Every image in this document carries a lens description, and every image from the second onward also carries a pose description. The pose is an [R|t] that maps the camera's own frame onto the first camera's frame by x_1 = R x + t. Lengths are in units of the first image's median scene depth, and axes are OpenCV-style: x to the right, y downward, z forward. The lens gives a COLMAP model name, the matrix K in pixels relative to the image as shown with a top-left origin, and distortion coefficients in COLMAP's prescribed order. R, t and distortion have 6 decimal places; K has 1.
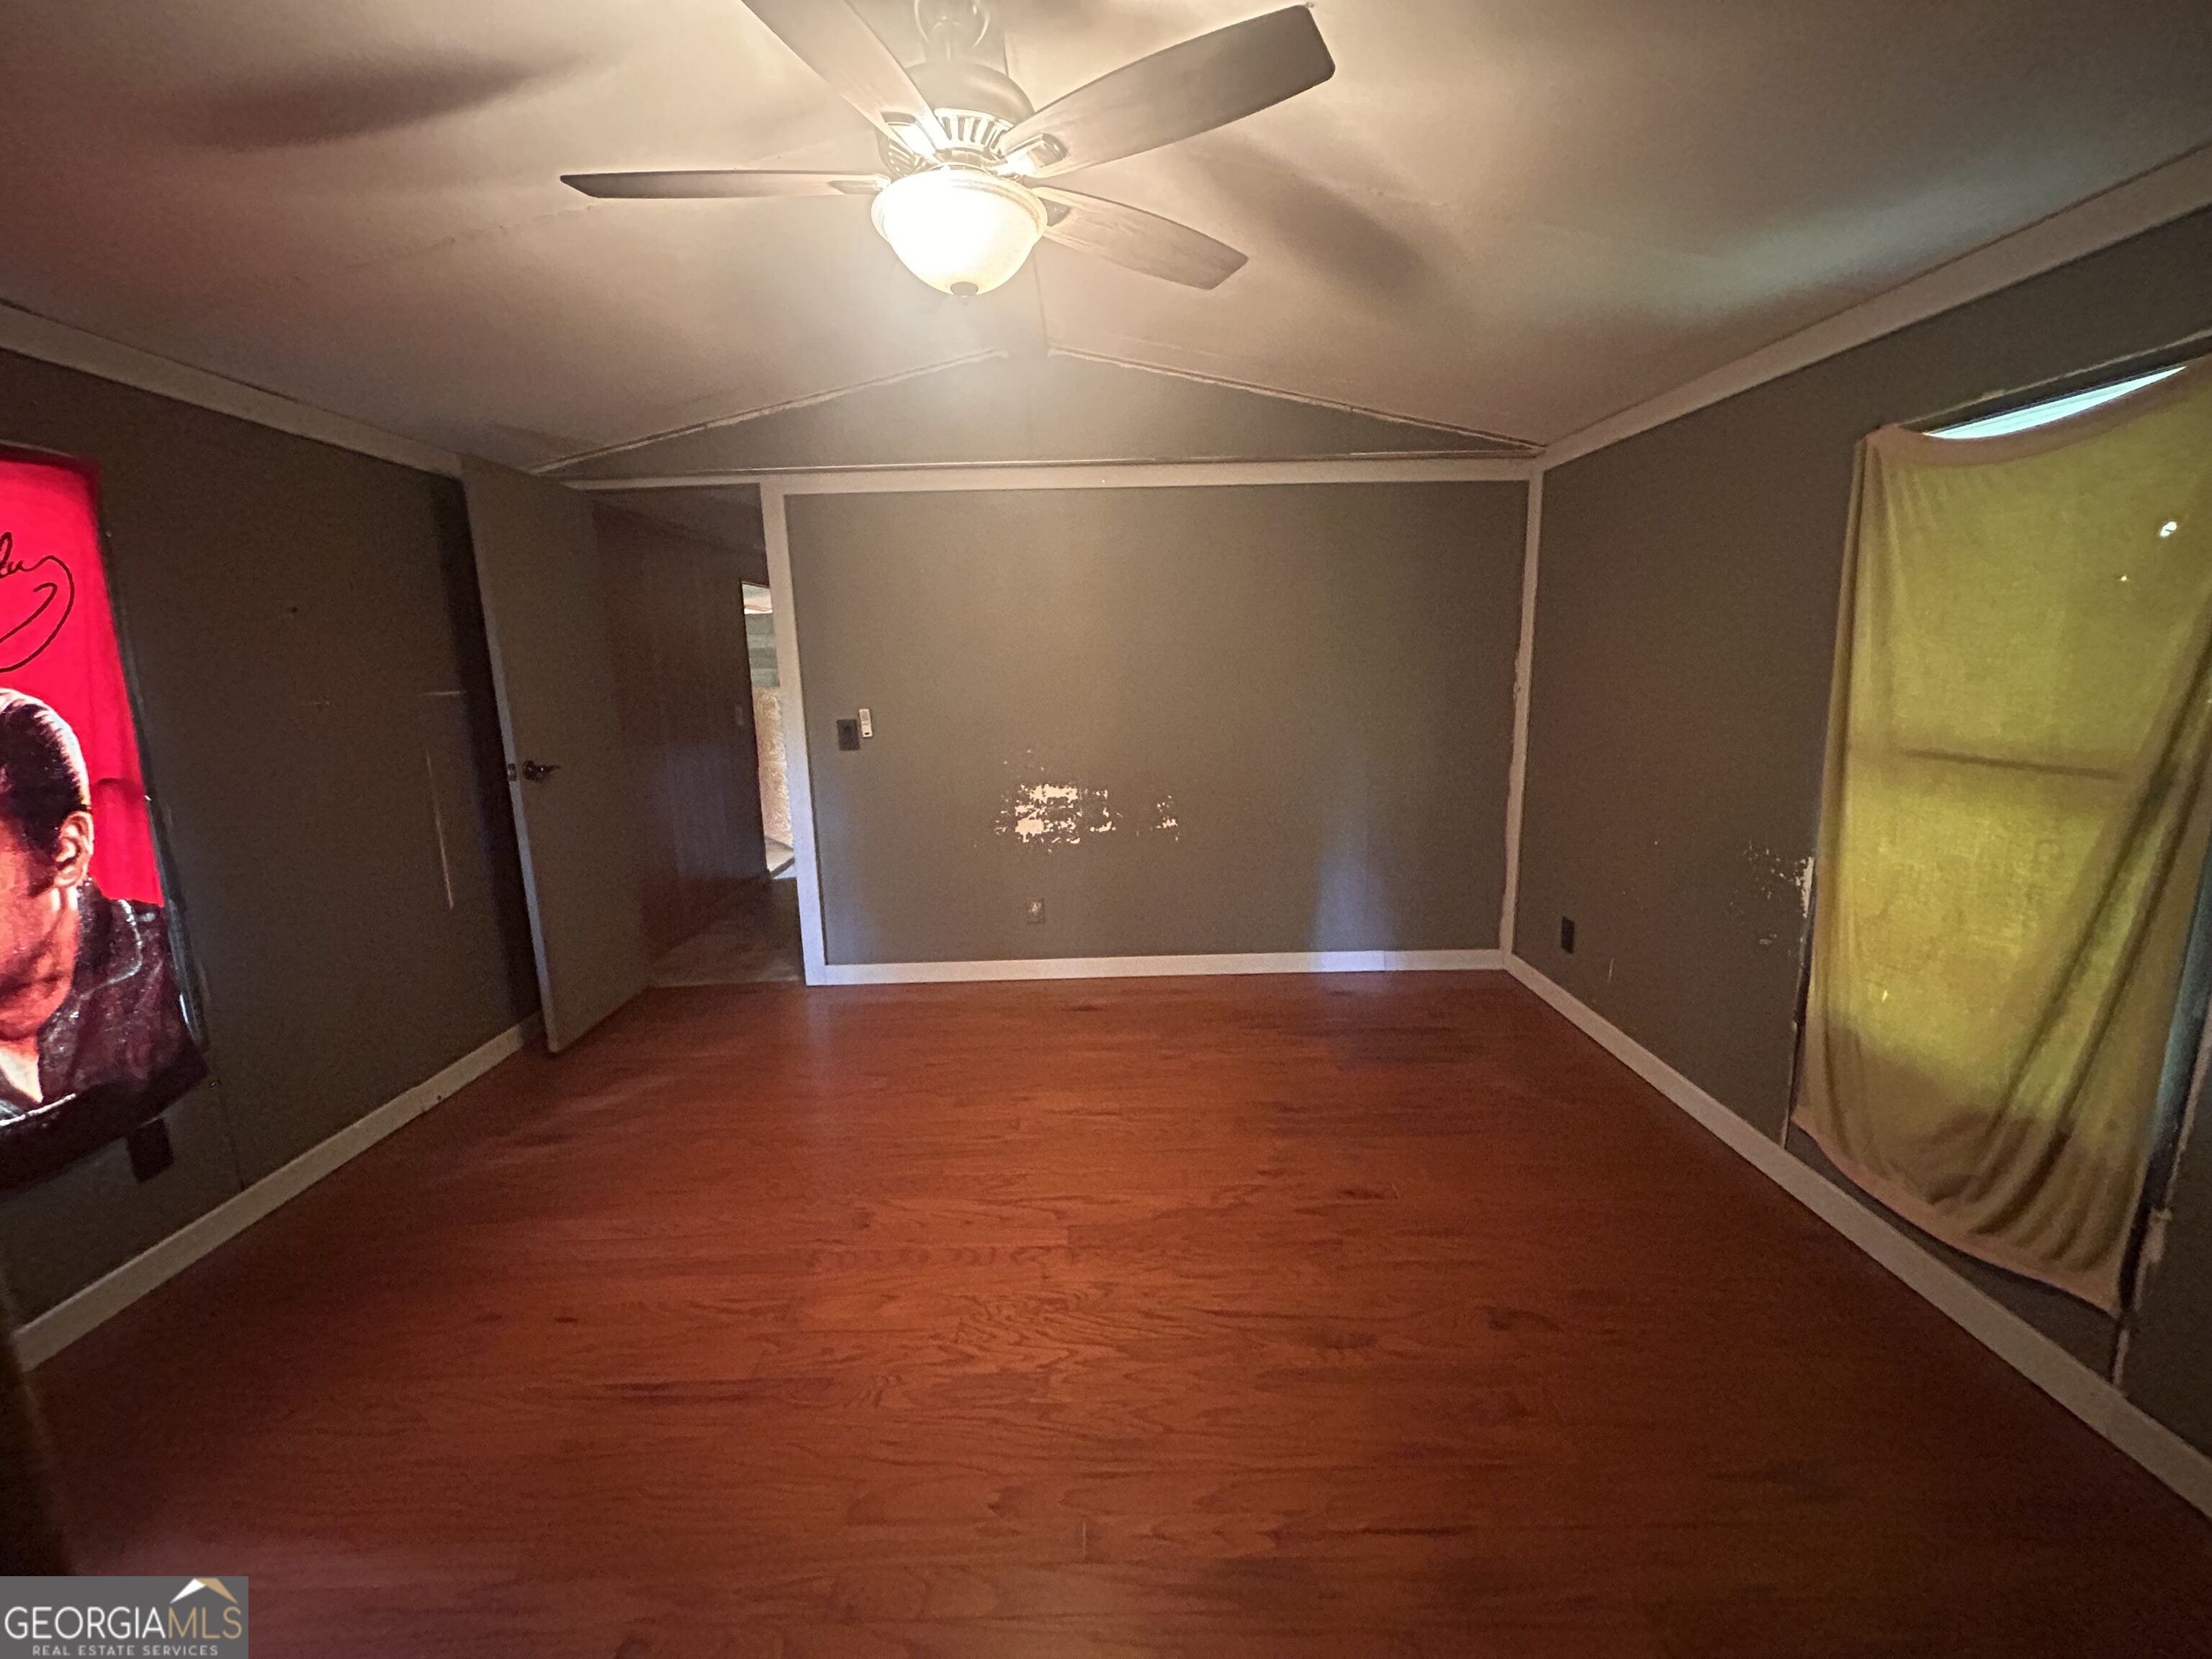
lens RADIAL K [[902.2, 0, 1103.5], [0, 902.2, 827.1], [0, 0, 1]] dist [0.003534, 0.000581]
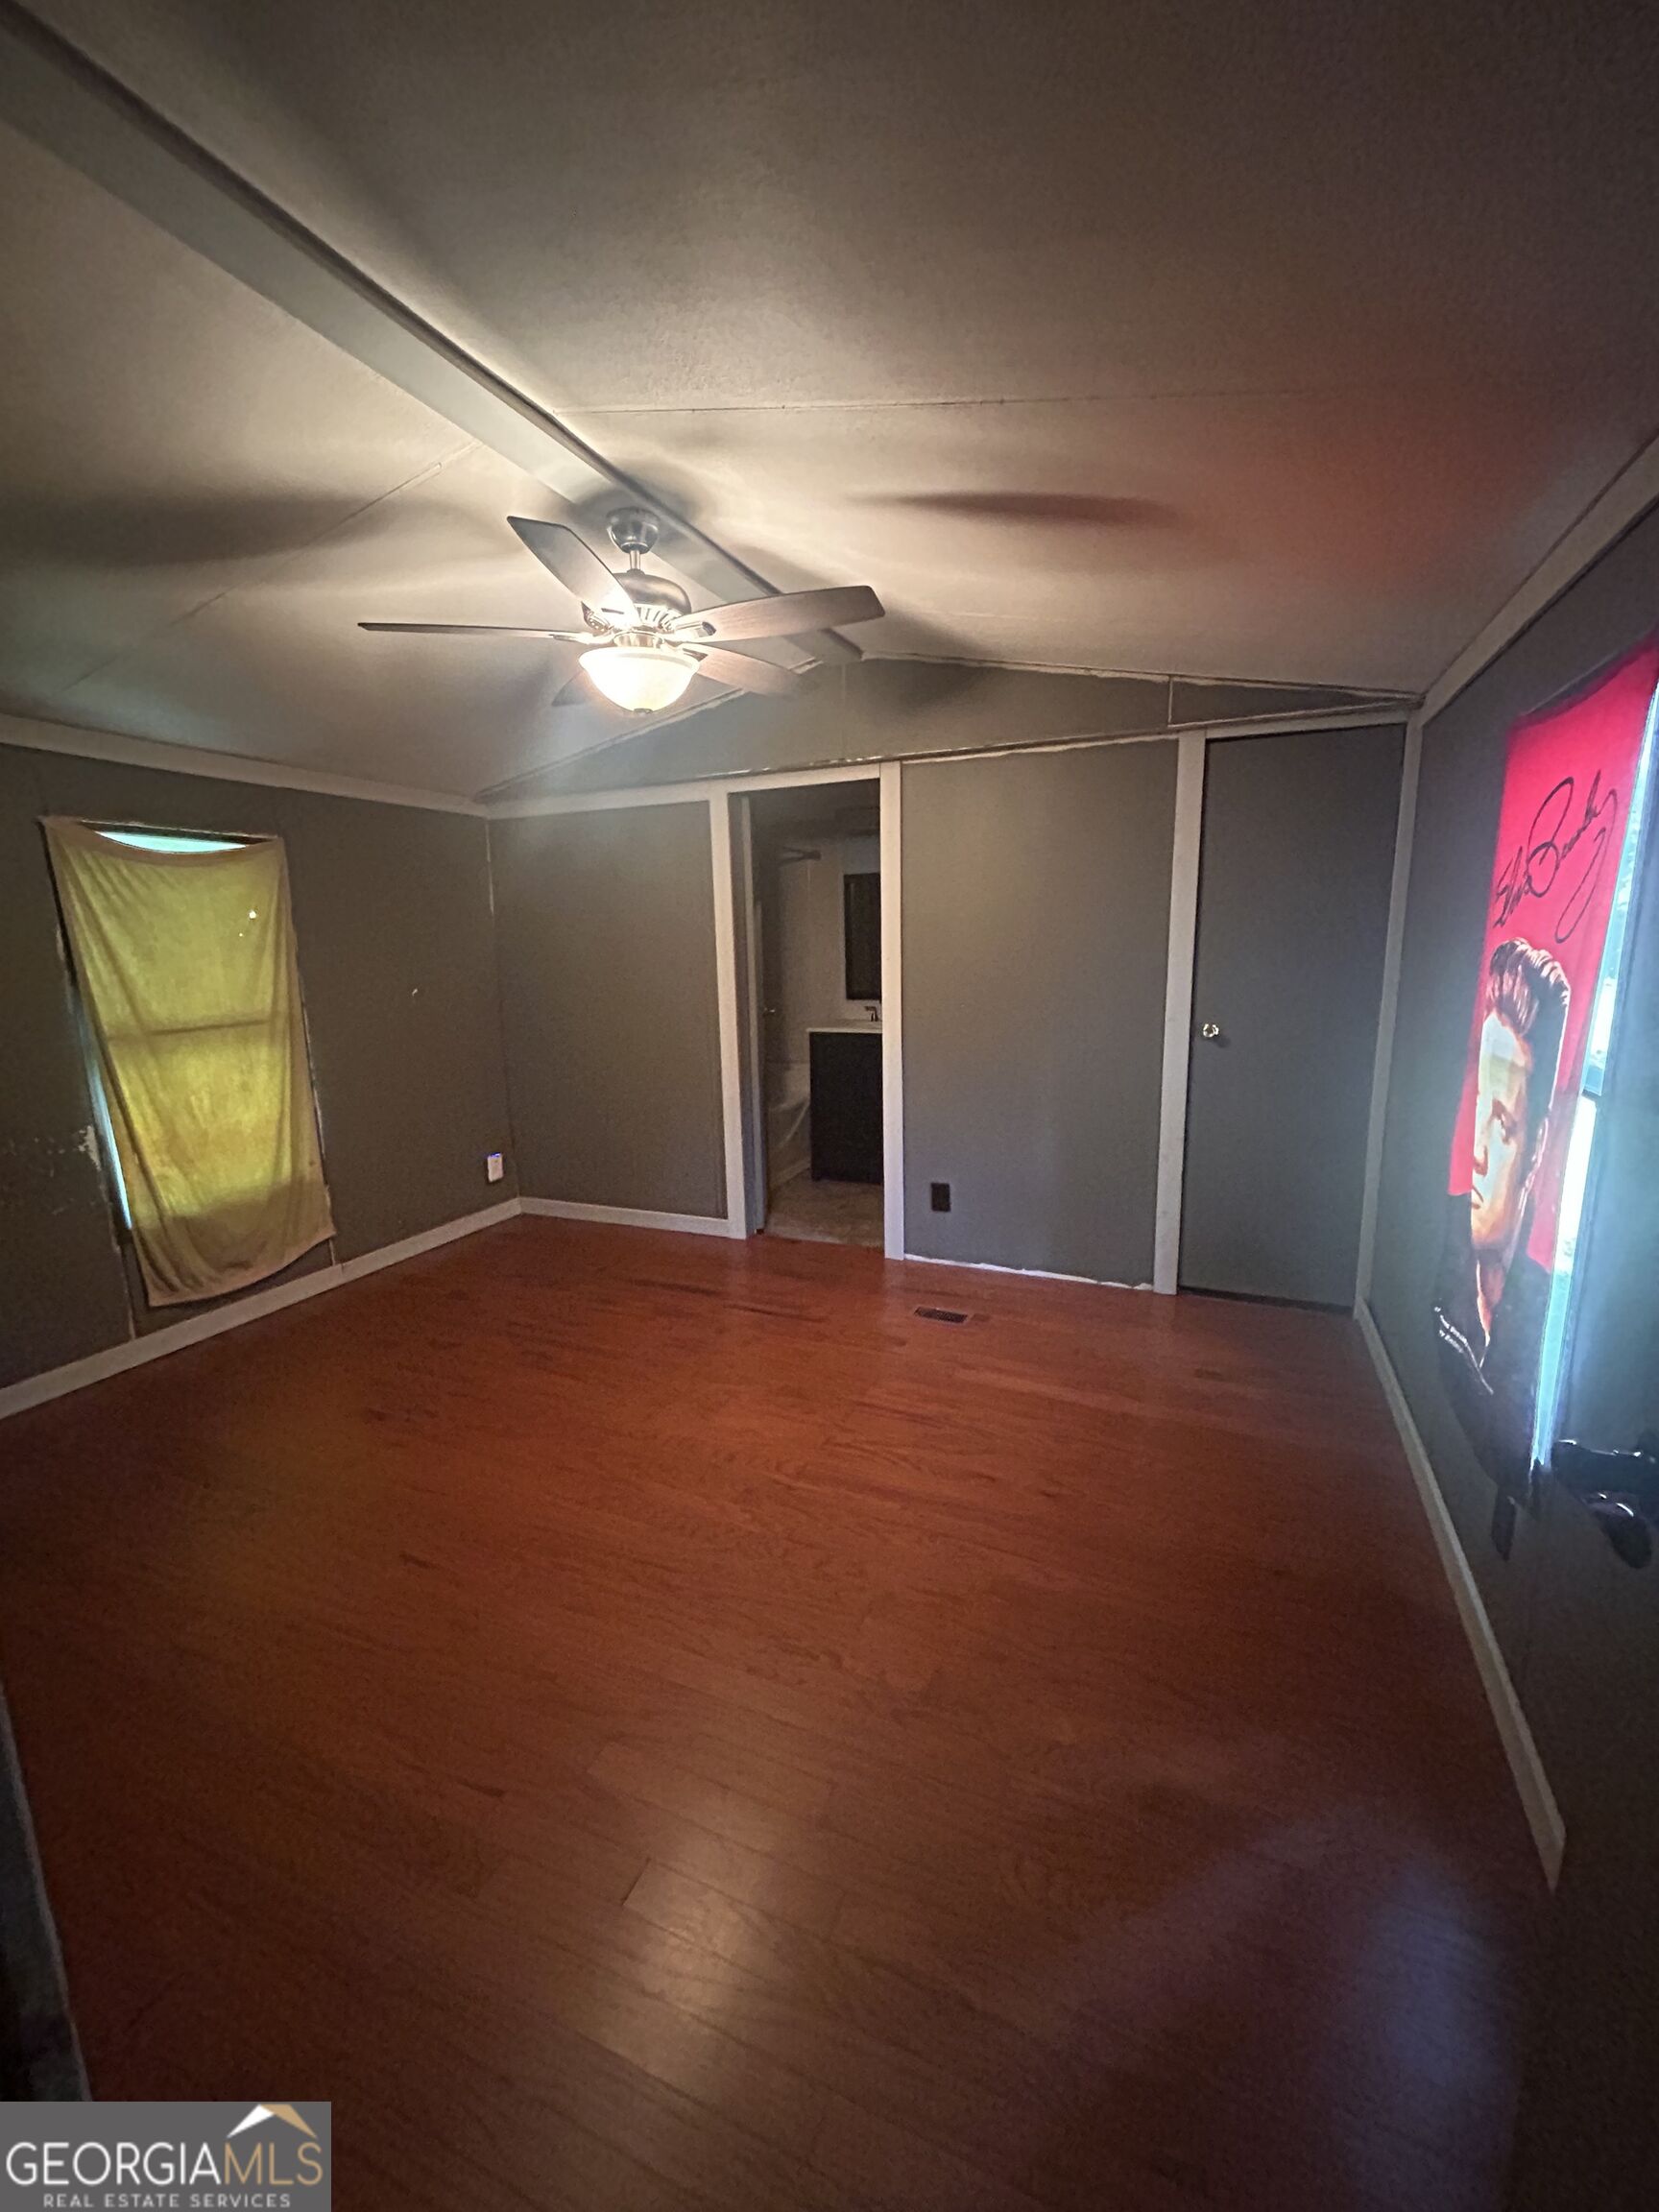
lens RADIAL K [[902.2, 0, 830.6], [0, 902.2, 1112.5], [0, 0, 1]] dist [0.003534, 0.000581]
pose [[-0.910661, -0.043725, 0.410834, -0.888708], [0.111399, 0.931569, 0.346076, -0.378433], [-0.397853, 0.360925, -0.843473, 1.959176]]
